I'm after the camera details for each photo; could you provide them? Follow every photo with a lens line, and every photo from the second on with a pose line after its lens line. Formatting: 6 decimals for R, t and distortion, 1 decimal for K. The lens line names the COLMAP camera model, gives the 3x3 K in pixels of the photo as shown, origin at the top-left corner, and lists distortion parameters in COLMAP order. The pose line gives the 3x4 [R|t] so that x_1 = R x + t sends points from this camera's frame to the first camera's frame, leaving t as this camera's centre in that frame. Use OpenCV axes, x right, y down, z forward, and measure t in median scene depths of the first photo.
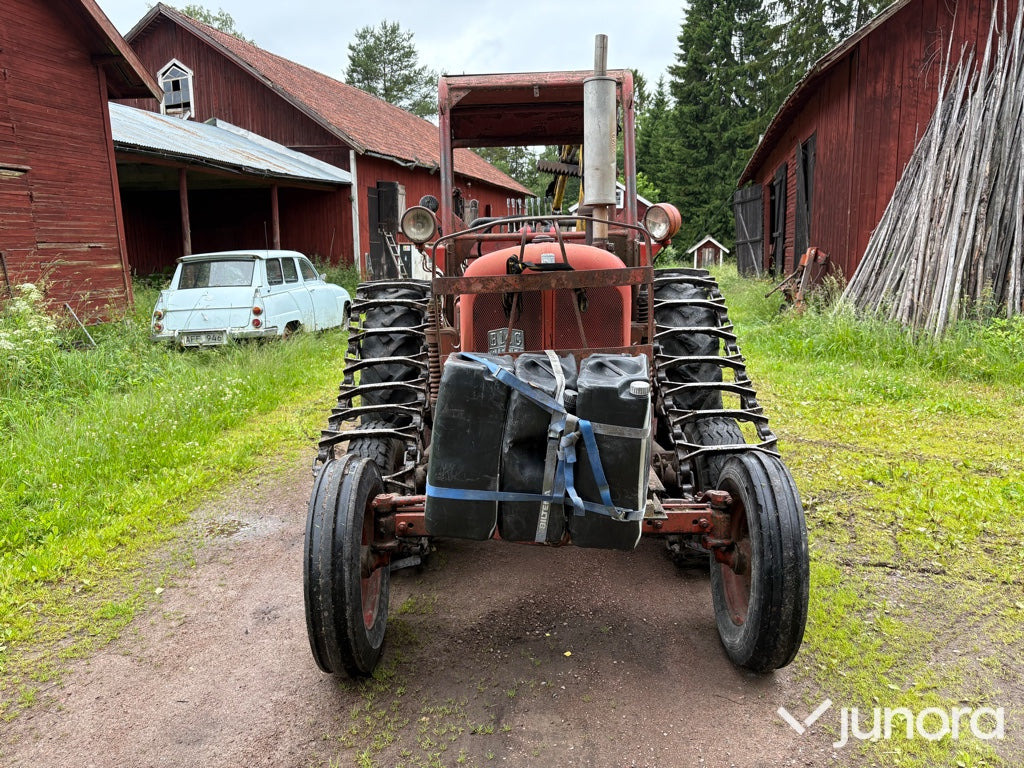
lens RADIAL K [[778.3, 0, 512.0], [0, 778.3, 384.0], [0, 0, 1]] dist [0.029715, 0.001013]
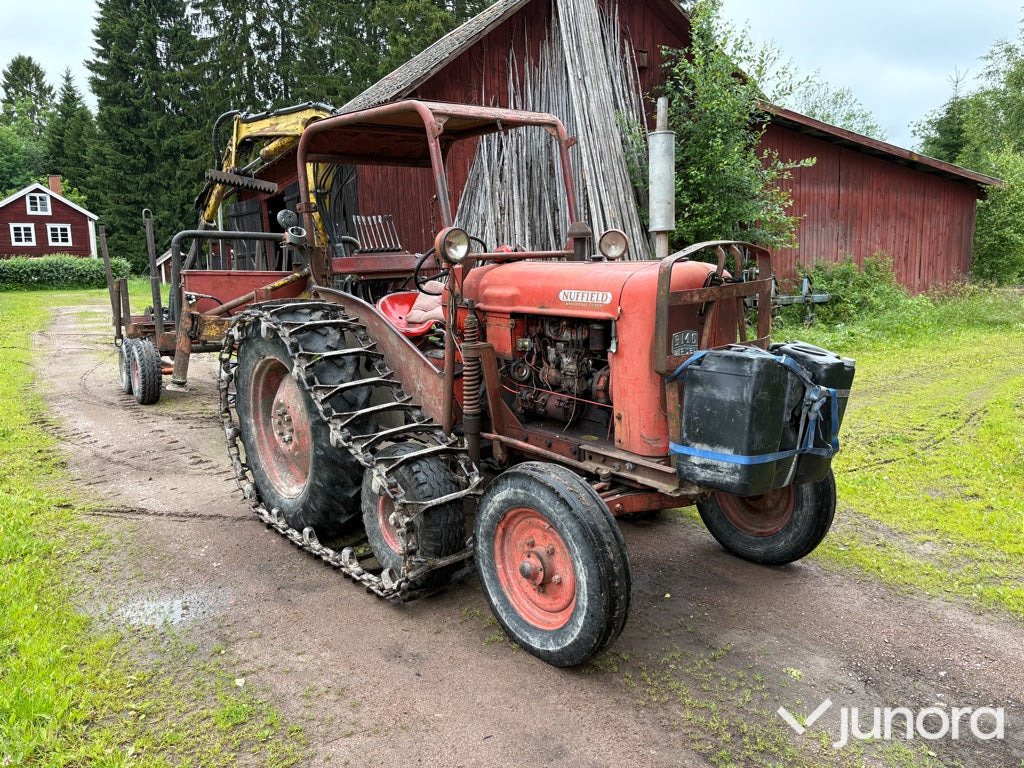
lens RADIAL K [[775.7, 0, 512.0], [0, 775.7, 384.0], [0, 0, 1]] dist [0.081505, -0.098480]
pose [[0.766445, -0.106063, 0.633493, -0.041169], [0.116470, 0.992871, 0.025319, -0.002111], [-0.631662, 0.054377, 0.773334, 0.008937]]
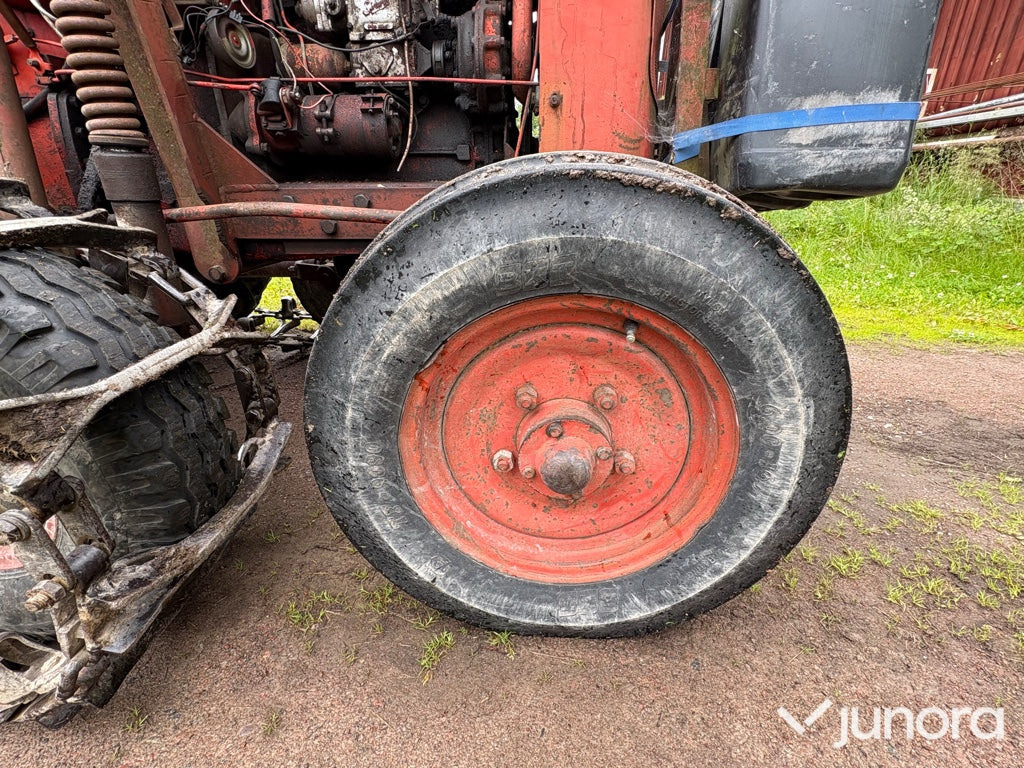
lens RADIAL K [[465.6, 0, 508.0], [0, 465.6, 384.0], [0, 0, 1]] dist [0.001015, -0.000195]
pose [[0.071172, -0.378147, 0.923006, -0.019914], [0.187710, 0.913897, 0.359941, 0.004958], [-0.979643, 0.147640, 0.136026, 0.046006]]
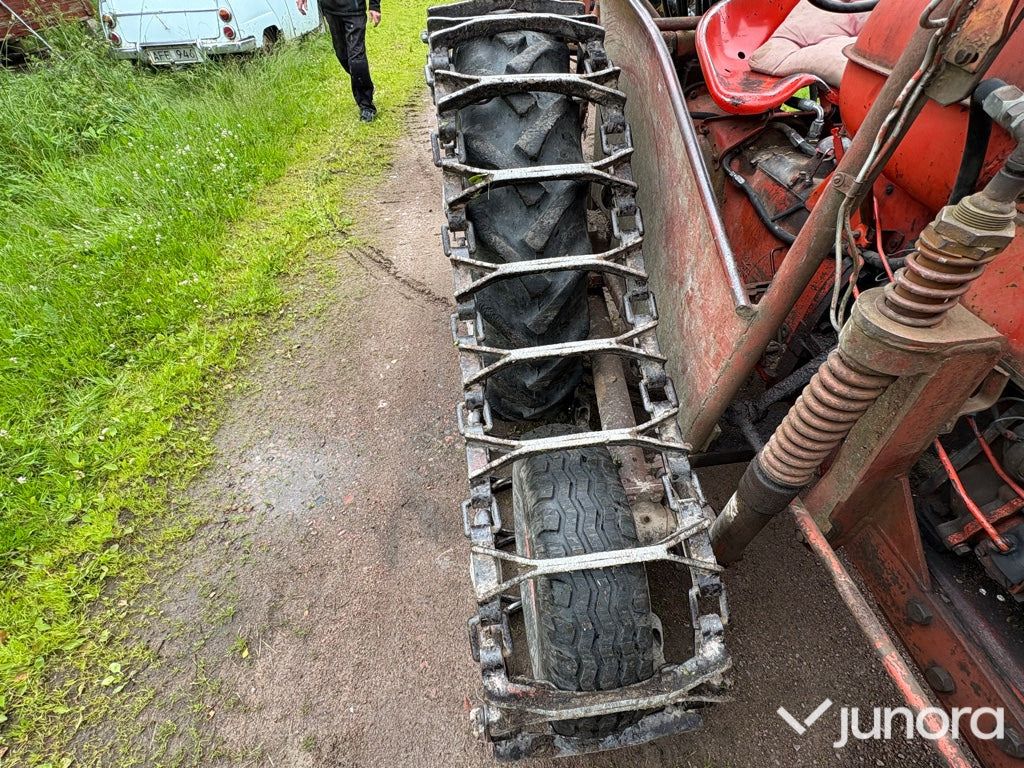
lens RADIAL K [[465.6, 0, 508.0], [0, 465.6, 384.0], [0, 0, 1]] dist [0.001015, -0.000195]
pose [[0.993675, -0.069045, 0.088561, -0.013952], [0.006417, 0.822270, 0.569061, -0.008052], [-0.112112, -0.564893, 0.817512, 0.049595]]
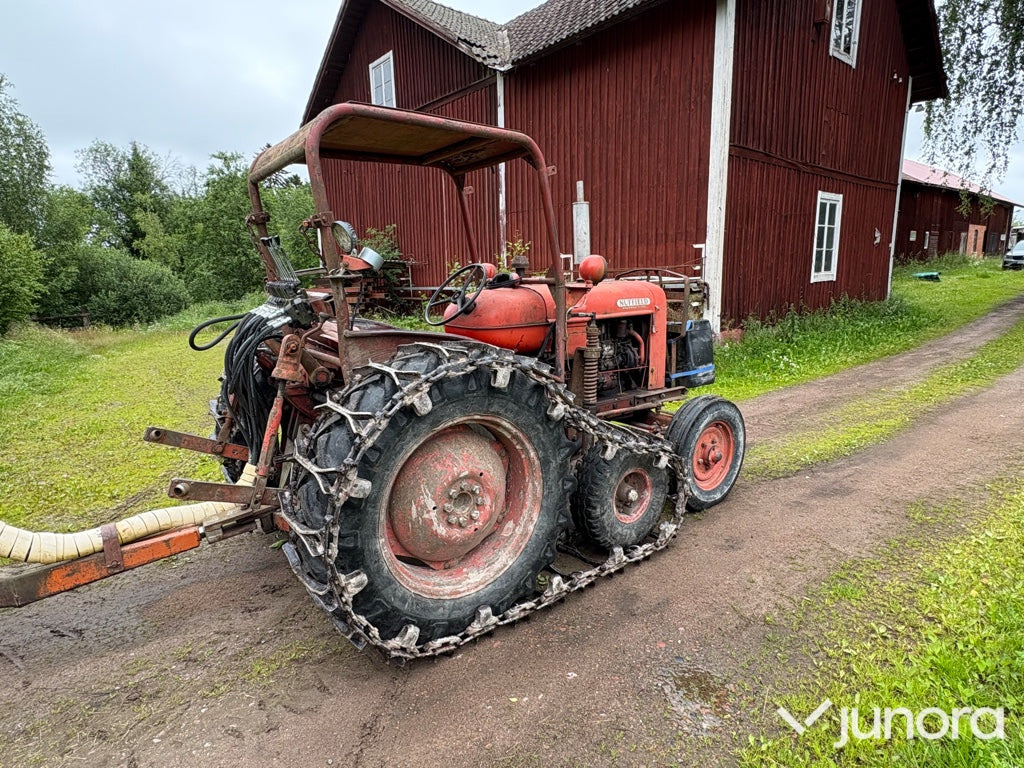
lens RADIAL K [[573.0, 0, 512.0], [0, 573.0, 384.0], [0, 0, 1]] dist [0.001494, 0.000934]
pose [[-0.599974, -0.115792, 0.791595, -0.045373], [0.184522, 0.942763, 0.277759, -0.017656], [-0.778449, 0.312715, -0.544267, 0.094407]]
